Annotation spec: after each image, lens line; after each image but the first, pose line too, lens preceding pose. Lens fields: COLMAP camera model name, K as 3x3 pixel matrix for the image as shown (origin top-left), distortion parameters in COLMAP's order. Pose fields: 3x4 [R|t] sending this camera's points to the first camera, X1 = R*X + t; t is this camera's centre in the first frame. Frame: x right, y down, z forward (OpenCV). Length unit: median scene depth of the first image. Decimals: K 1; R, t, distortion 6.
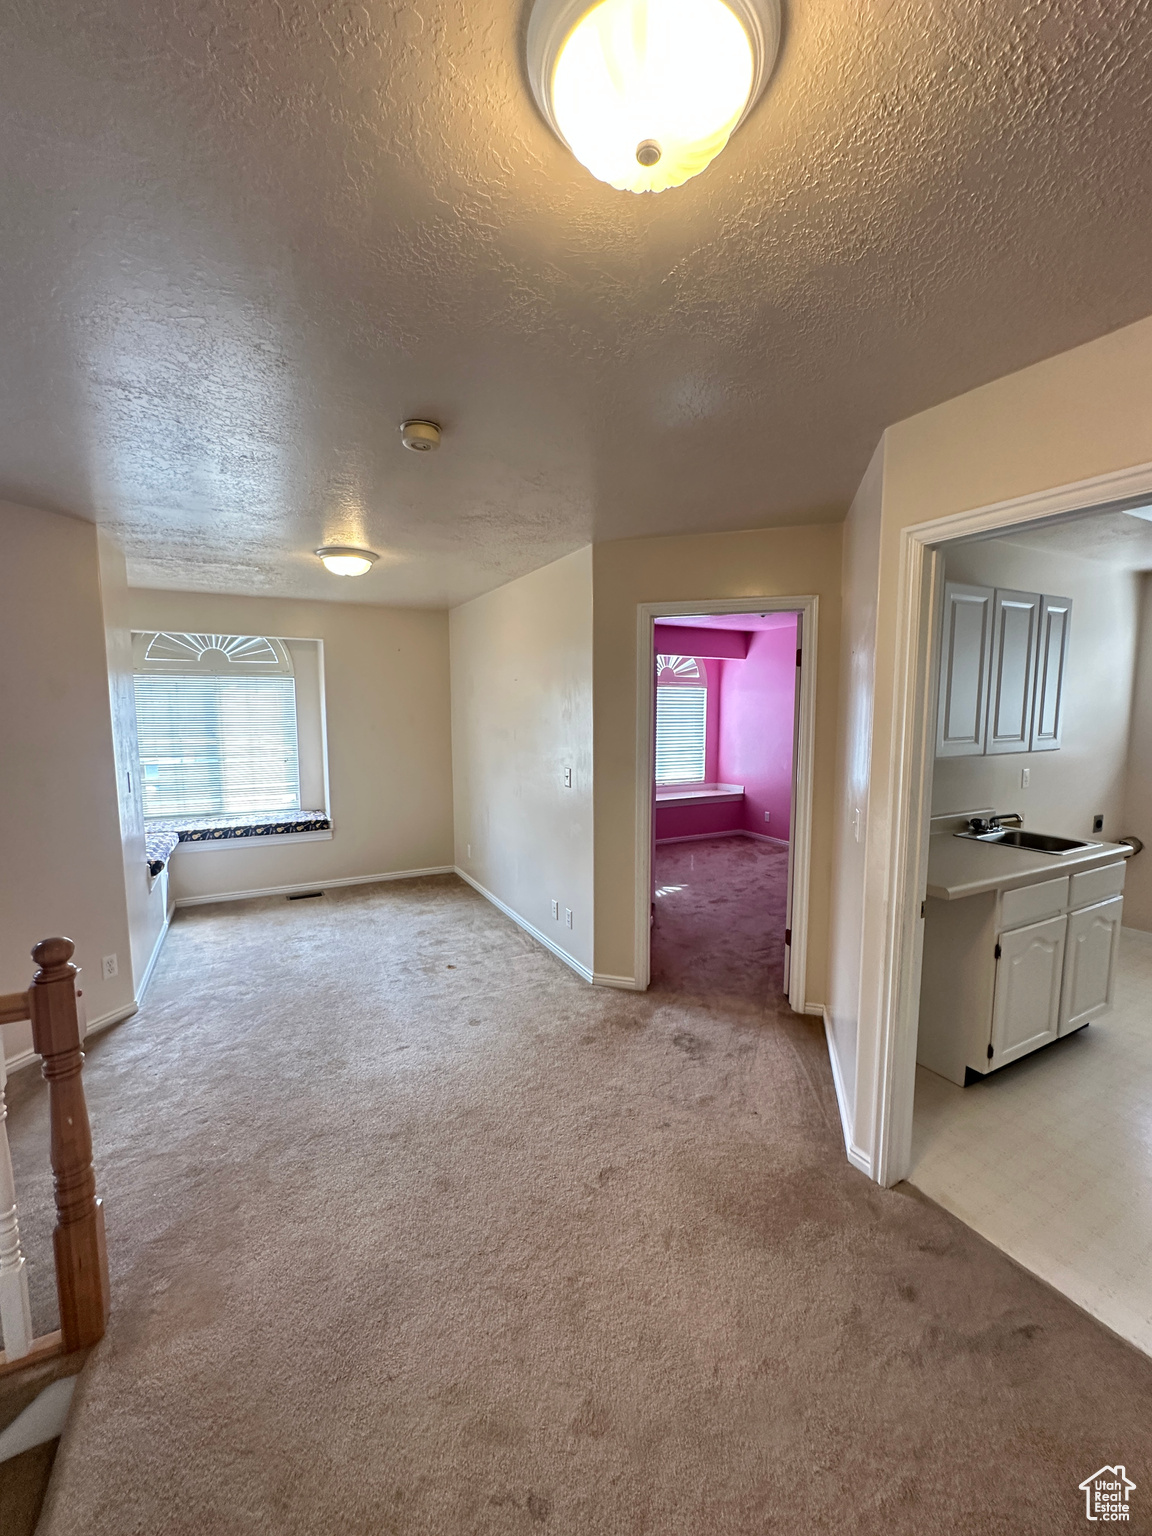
lens RADIAL K [[619.3, 0, 577.3], [0, 619.3, 769.0], [0, 0, 1]] dist [0.008909, -0.001040]
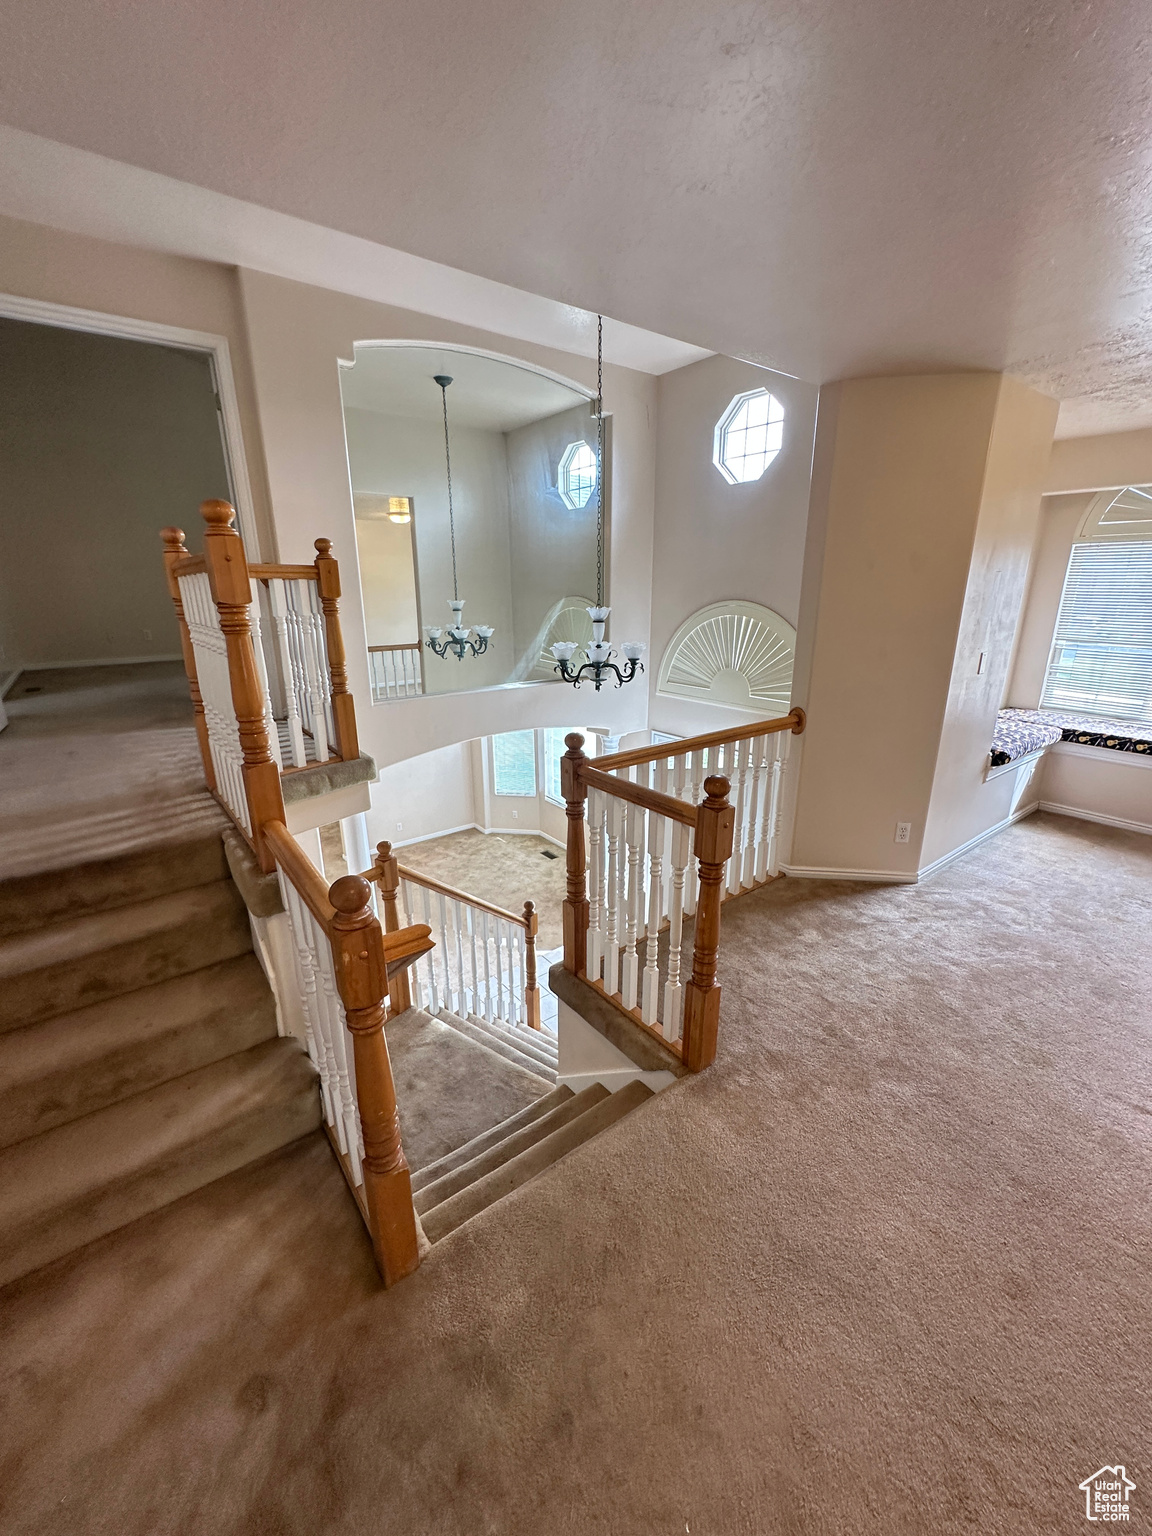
lens RADIAL K [[619.3, 0, 578.6], [0, 619.3, 767.1], [0, 0, 1]] dist [0.008909, -0.001040]
pose [[0.172391, 0.281302, -0.944008, 0.149053], [-0.097499, 0.958522, 0.267822, -0.027028], [0.980191, 0.045870, 0.192667, 0.264595]]
